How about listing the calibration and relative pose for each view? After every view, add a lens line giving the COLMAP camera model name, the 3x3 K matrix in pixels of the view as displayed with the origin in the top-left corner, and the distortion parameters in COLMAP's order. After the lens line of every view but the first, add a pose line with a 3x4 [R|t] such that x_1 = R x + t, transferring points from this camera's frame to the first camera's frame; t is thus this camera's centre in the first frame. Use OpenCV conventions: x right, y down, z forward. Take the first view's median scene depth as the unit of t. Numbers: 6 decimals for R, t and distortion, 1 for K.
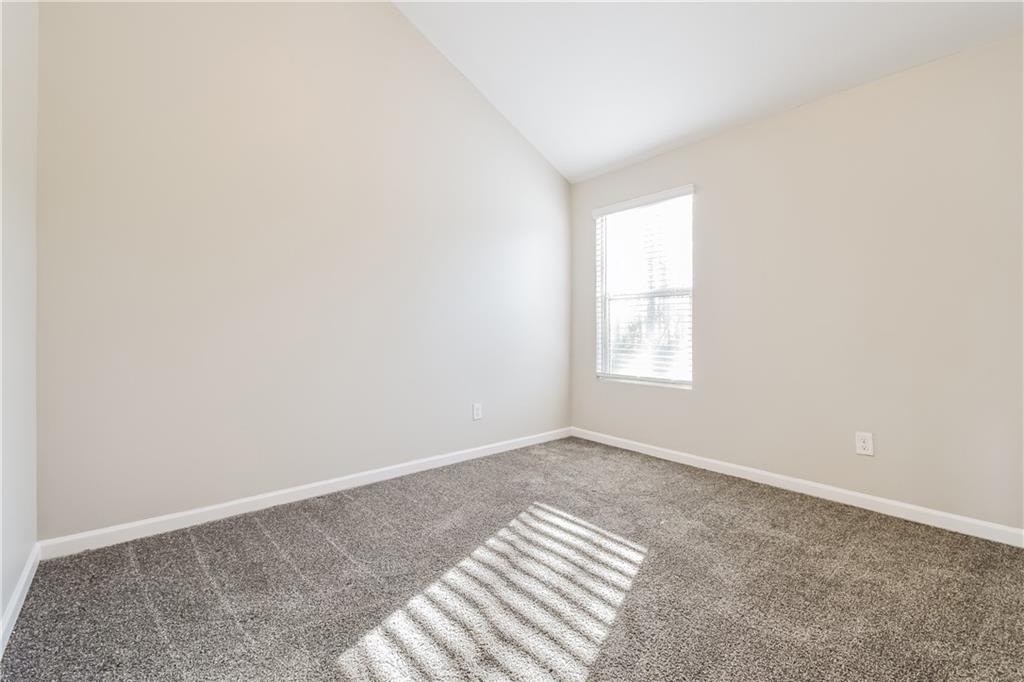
lens RADIAL K [[454.8, 0, 518.3], [0, 454.8, 326.5], [0, 0, 1]] dist [0.019930, -0.022430]
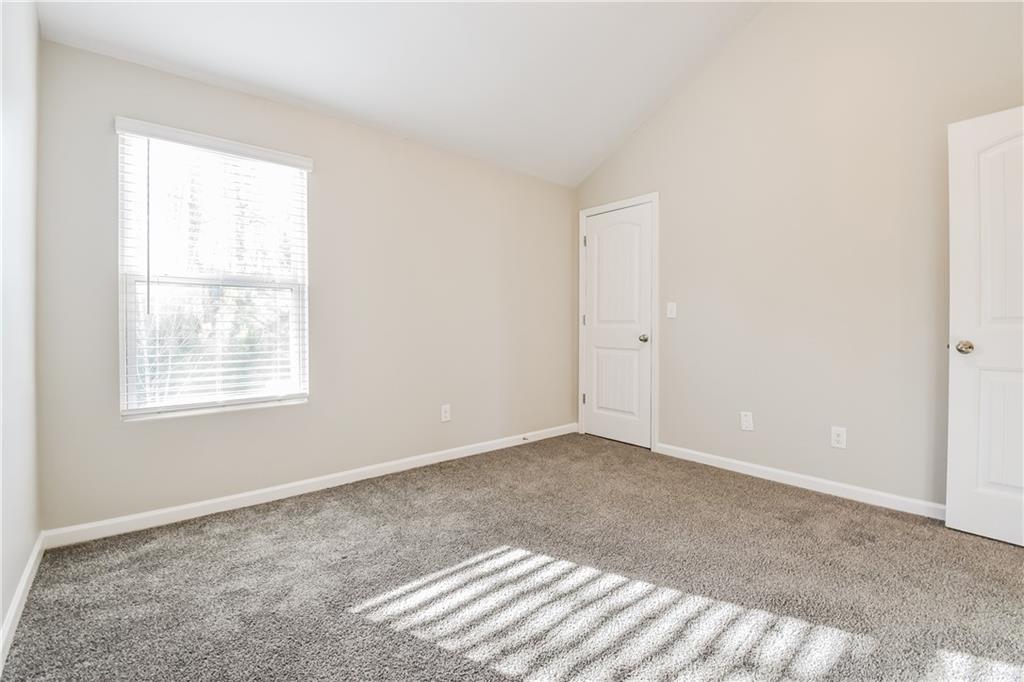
lens RADIAL K [[454.8, 0, 518.3], [0, 454.8, 326.5], [0, 0, 1]] dist [0.019930, -0.022430]
pose [[-0.018970, -0.003214, 0.999815, -0.578370], [-0.002320, 0.999992, 0.003171, -0.006919], [-0.999817, -0.002259, -0.018978, 0.768669]]
